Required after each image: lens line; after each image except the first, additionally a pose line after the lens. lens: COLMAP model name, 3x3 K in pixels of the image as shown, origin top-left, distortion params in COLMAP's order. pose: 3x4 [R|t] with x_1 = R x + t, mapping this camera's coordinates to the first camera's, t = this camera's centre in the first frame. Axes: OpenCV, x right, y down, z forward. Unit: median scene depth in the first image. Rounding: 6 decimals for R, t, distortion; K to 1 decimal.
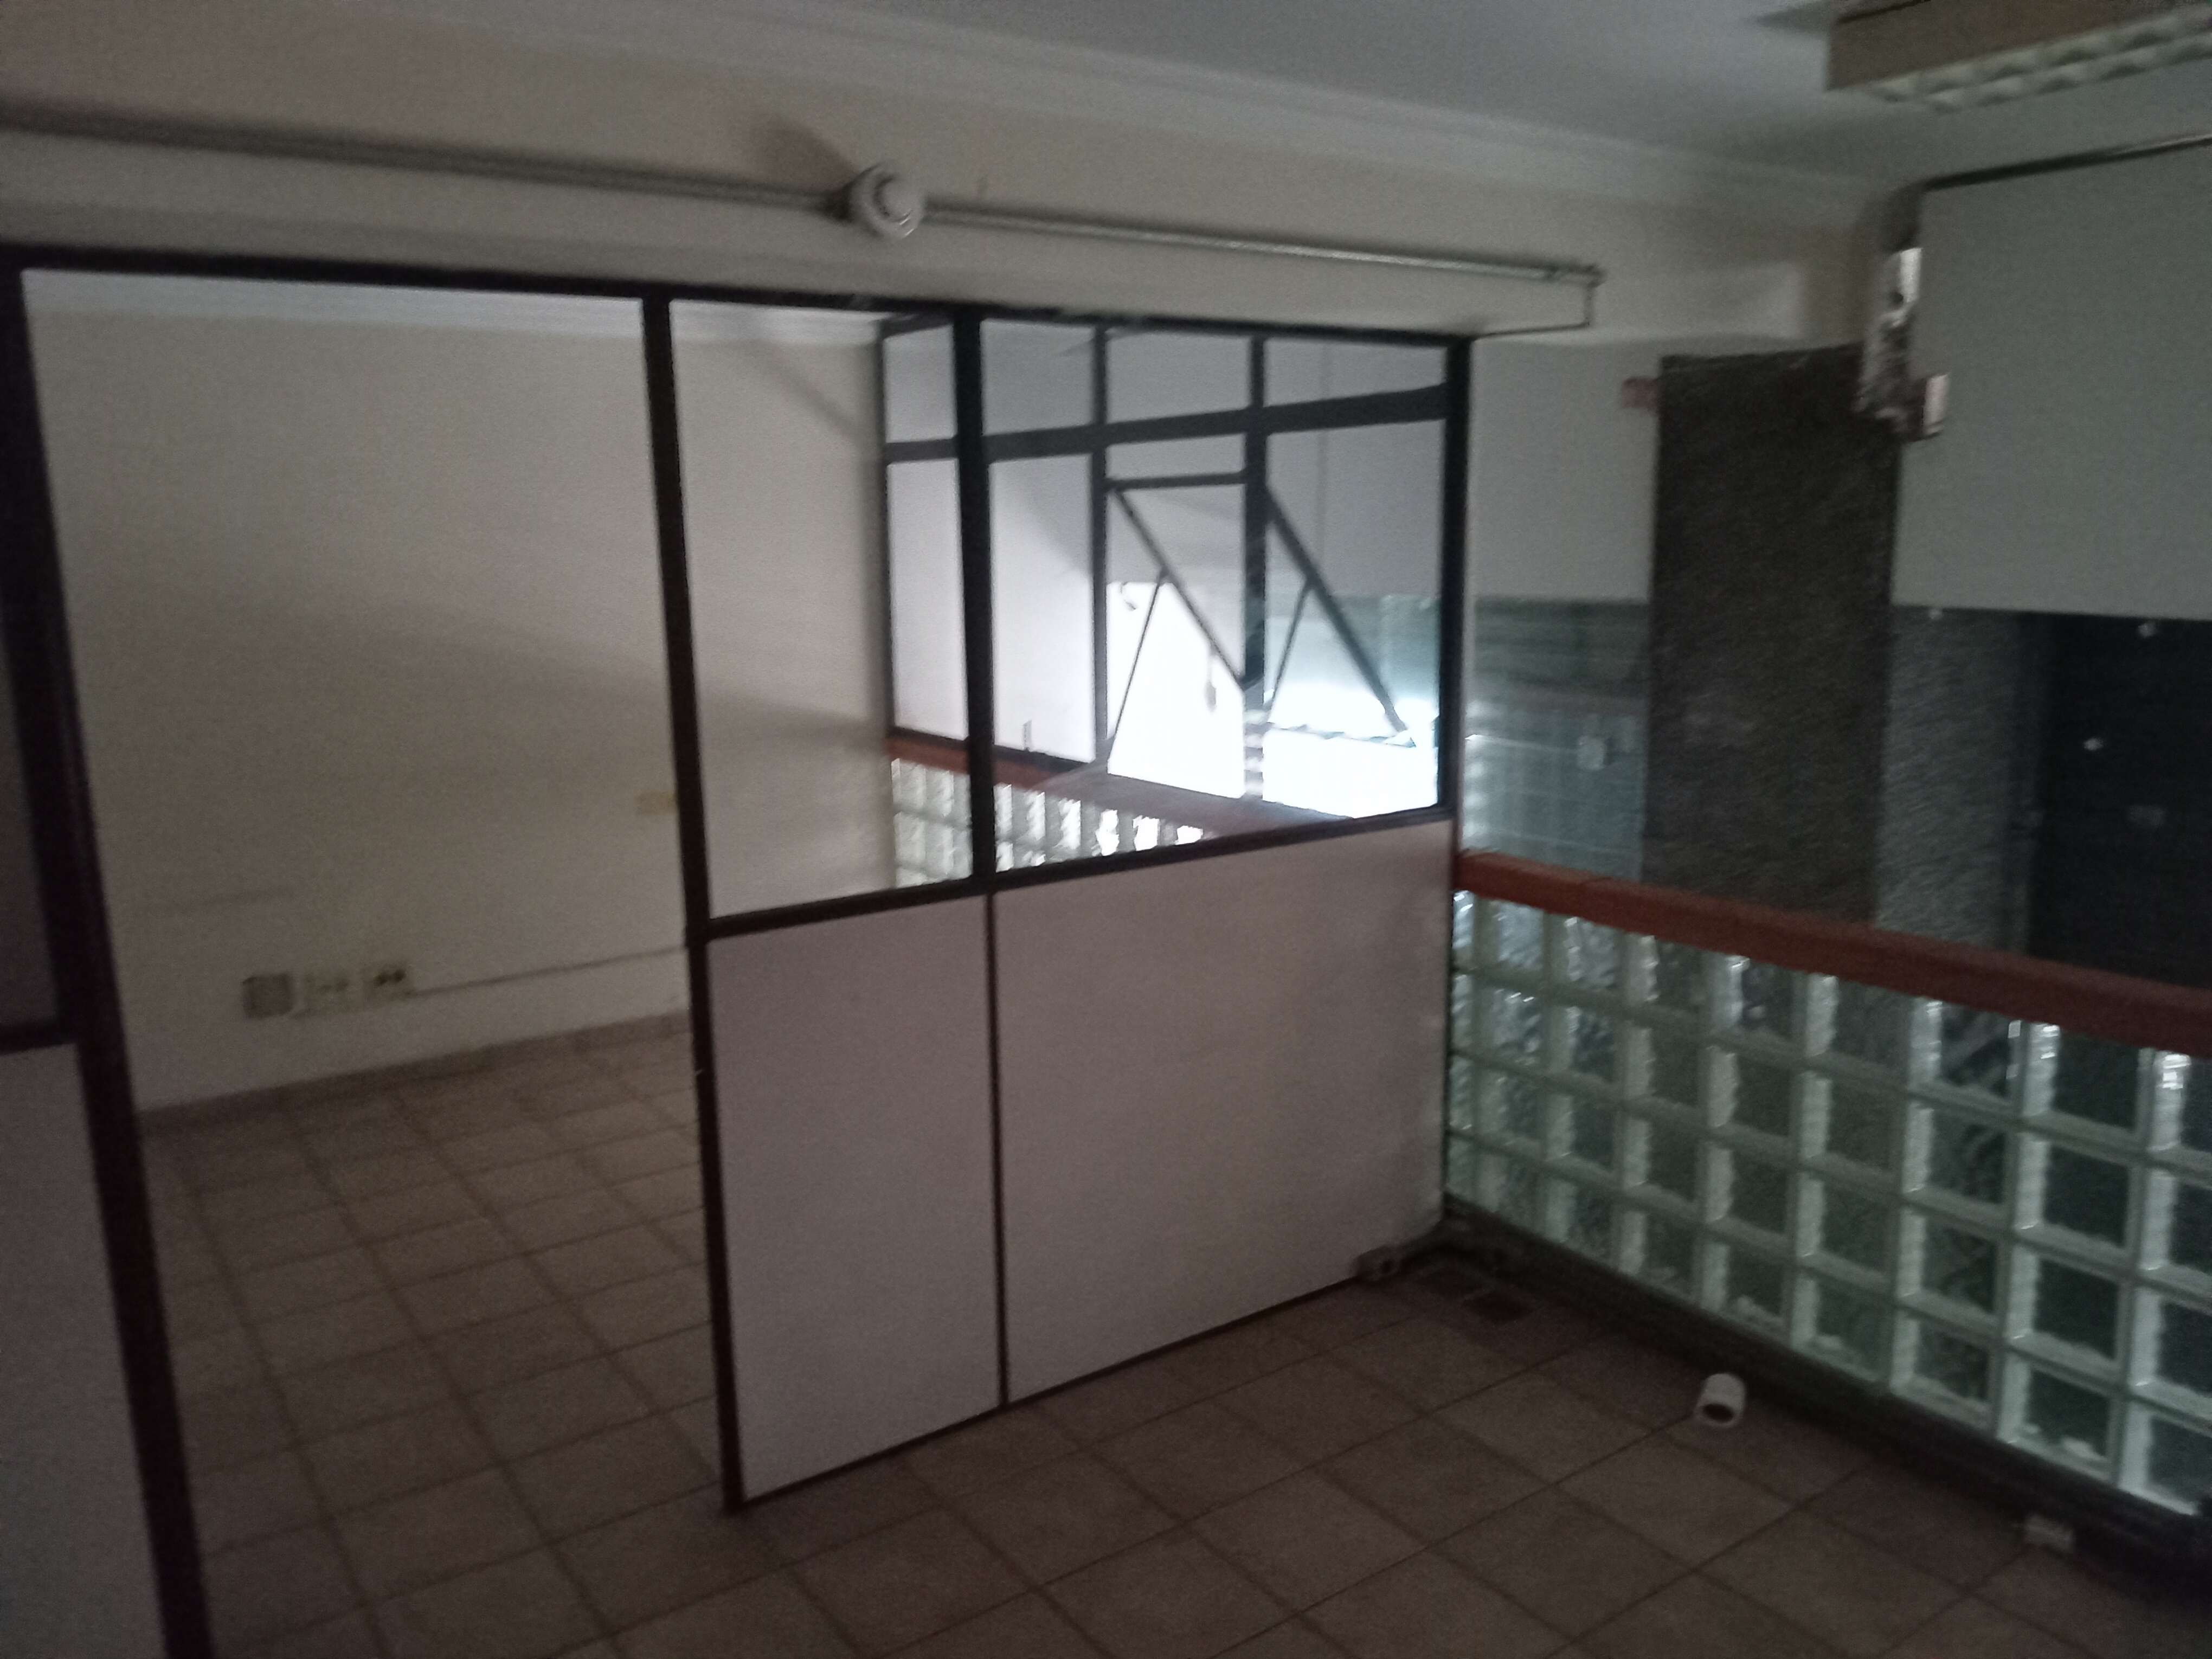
lens RADIAL K [[1624.0, 0, 1106.0], [0, 1624.0, 829.5], [0, 0, 1]] dist [0.044797, -0.098235]
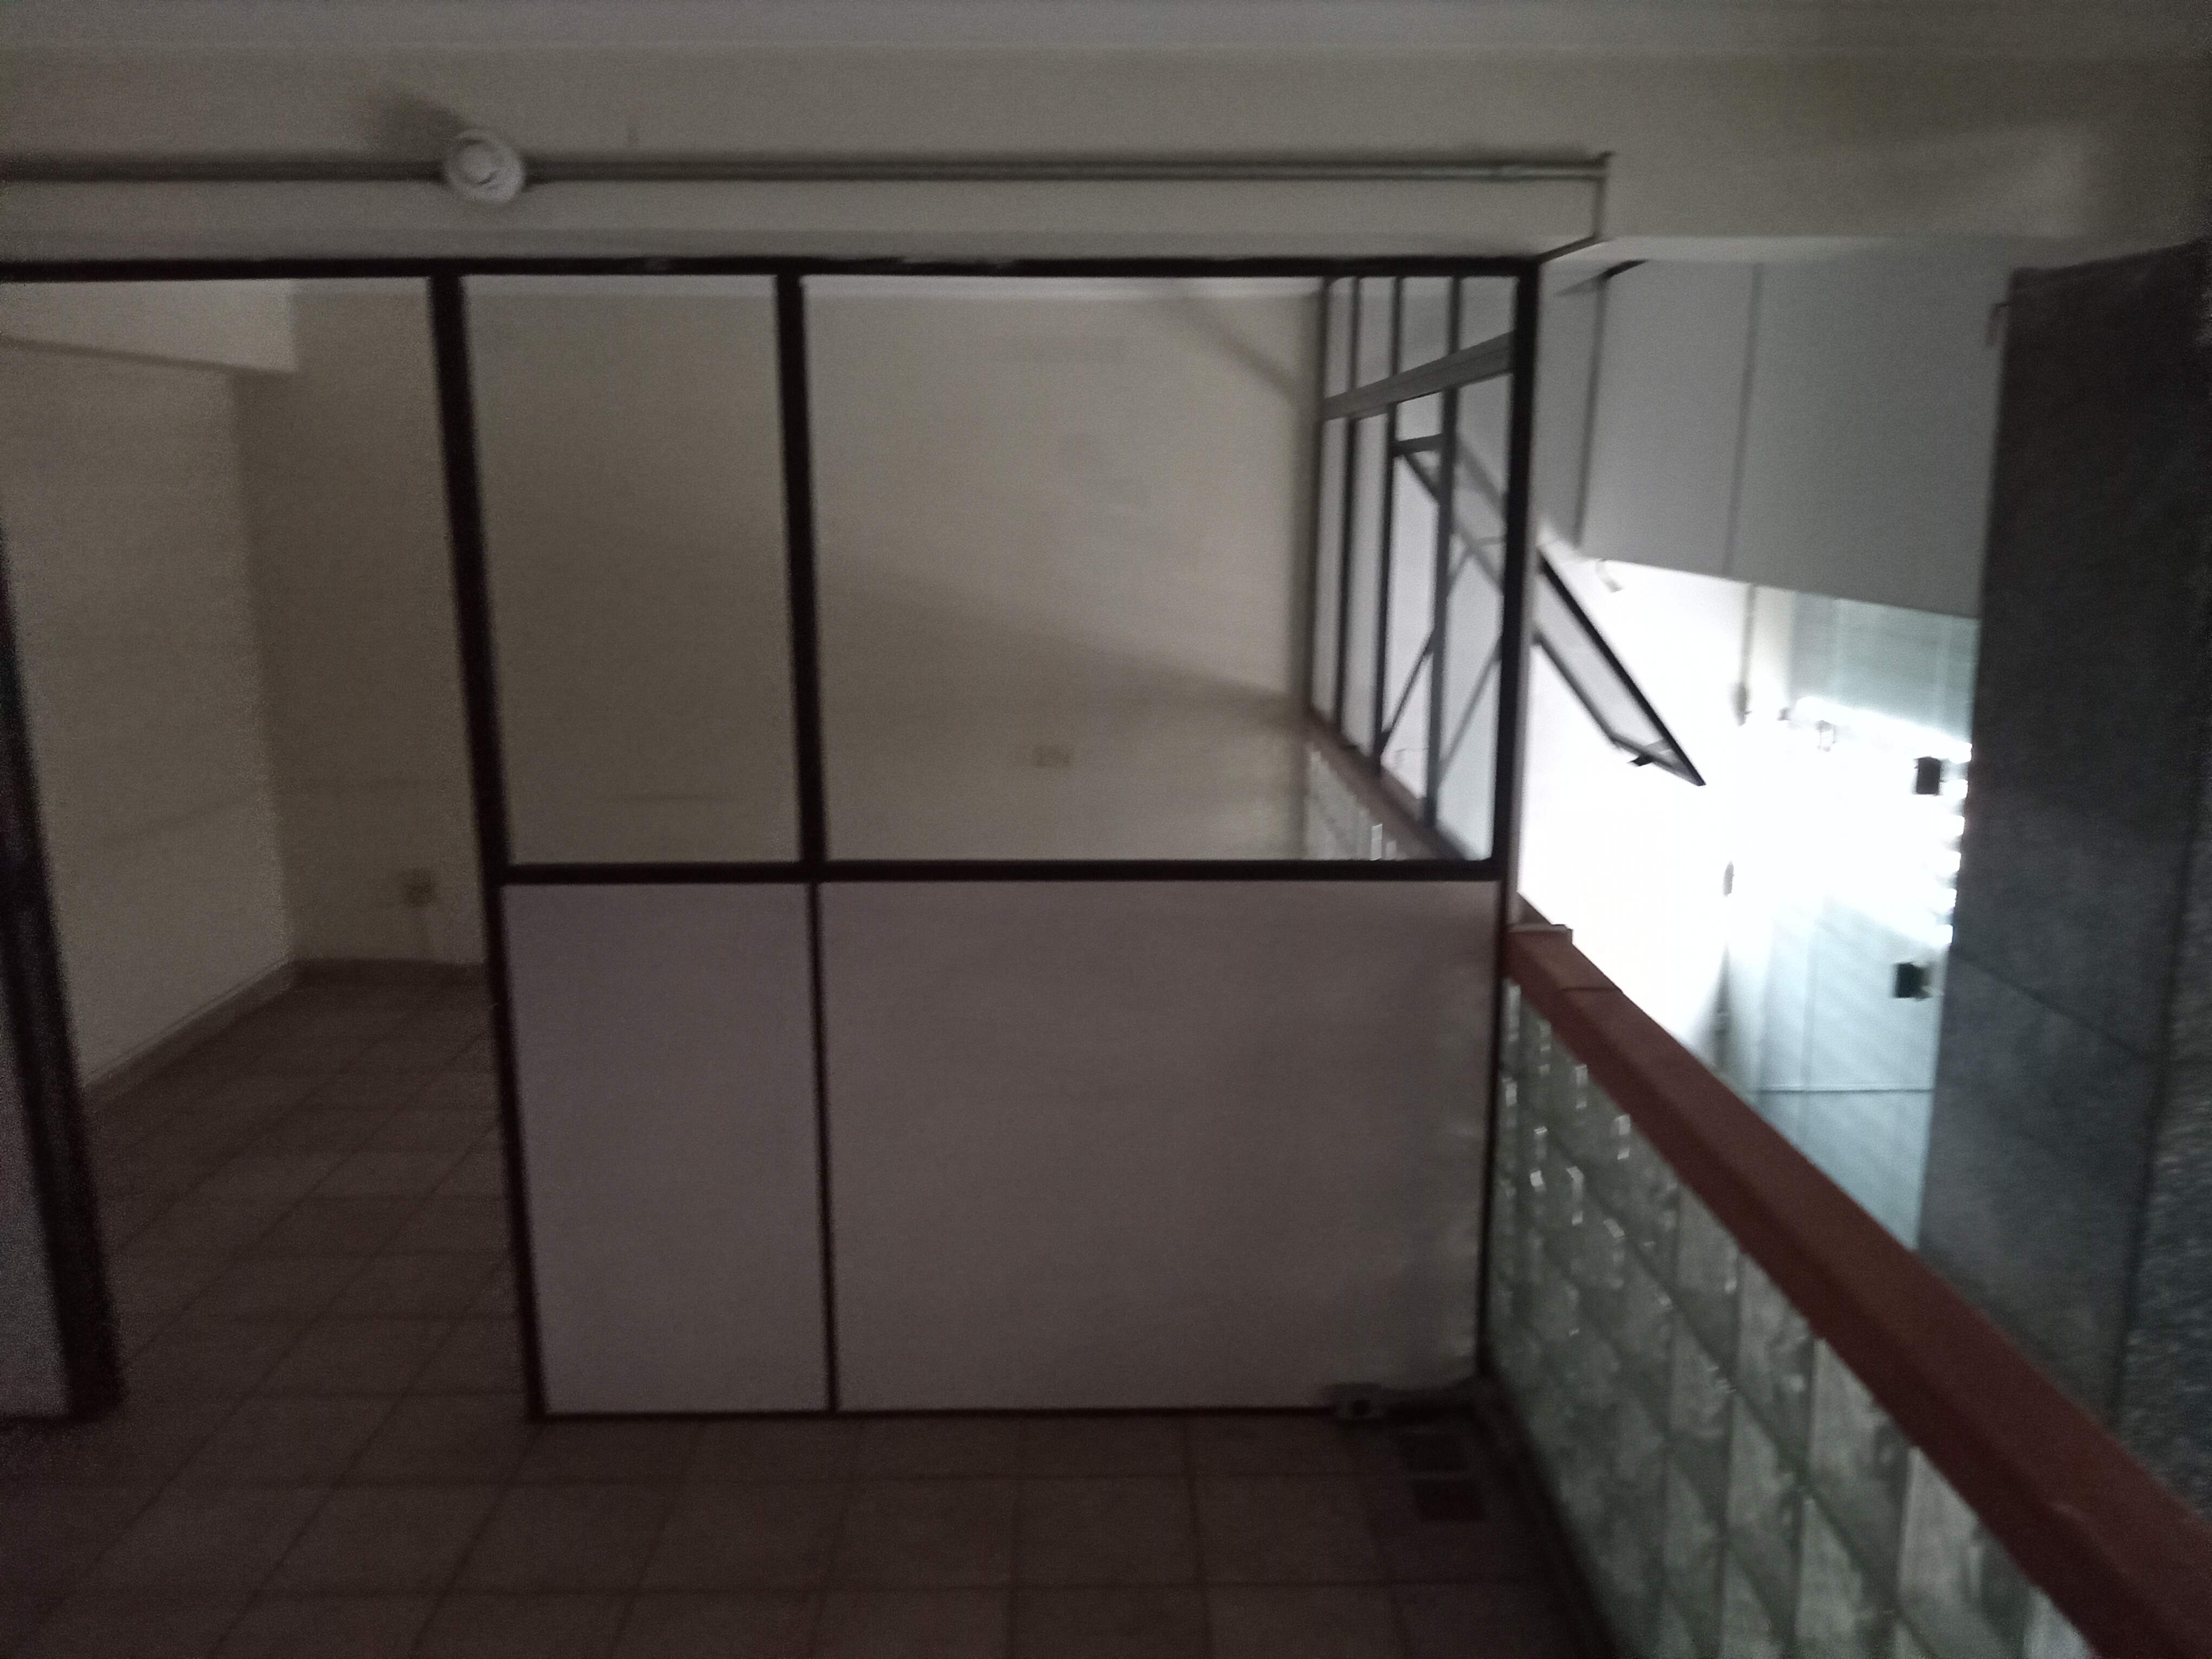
lens RADIAL K [[1626.7, 0, 1106.0], [0, 1626.7, 829.5], [0, 0, 1]] dist [-0.002989, -0.001336]
pose [[0.835059, 0.133154, -0.533804, 0.460848], [-0.117814, 0.991041, 0.062905, -0.057509], [0.537398, 0.010360, 0.843265, 0.232231]]
